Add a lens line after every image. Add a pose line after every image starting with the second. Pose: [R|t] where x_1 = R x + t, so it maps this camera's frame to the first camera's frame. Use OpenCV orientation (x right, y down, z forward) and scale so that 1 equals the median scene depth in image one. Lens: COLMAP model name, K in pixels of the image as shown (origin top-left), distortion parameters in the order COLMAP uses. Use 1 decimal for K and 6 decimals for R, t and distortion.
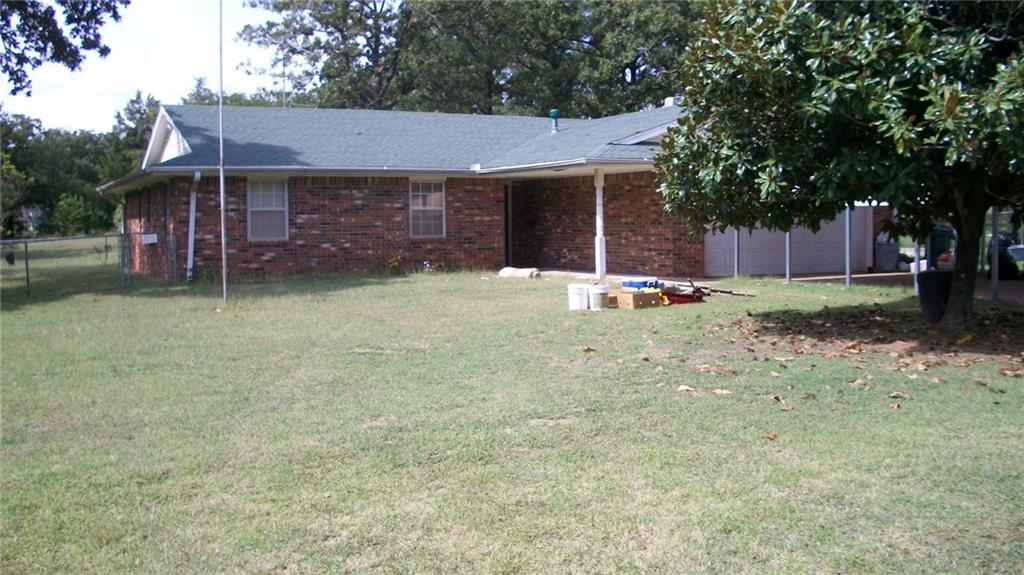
lens RADIAL K [[1072.9, 0, 512.0], [0, 1072.9, 287.5], [0, 0, 1]] dist [-0.215452, 0.205624]
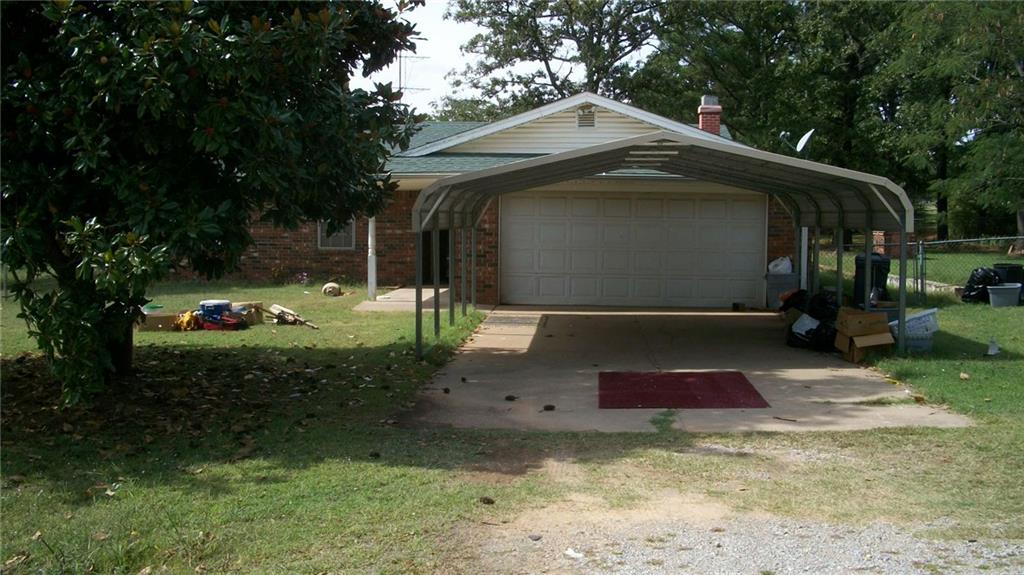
lens RADIAL K [[1072.9, 0, 512.0], [0, 1072.9, 287.5], [0, 0, 1]] dist [-0.215452, 0.205624]
pose [[0.854315, 0.048967, -0.517444, 0.592044], [-0.047848, 0.998734, 0.015514, -0.034537], [0.517549, 0.011504, 0.855576, 0.223791]]
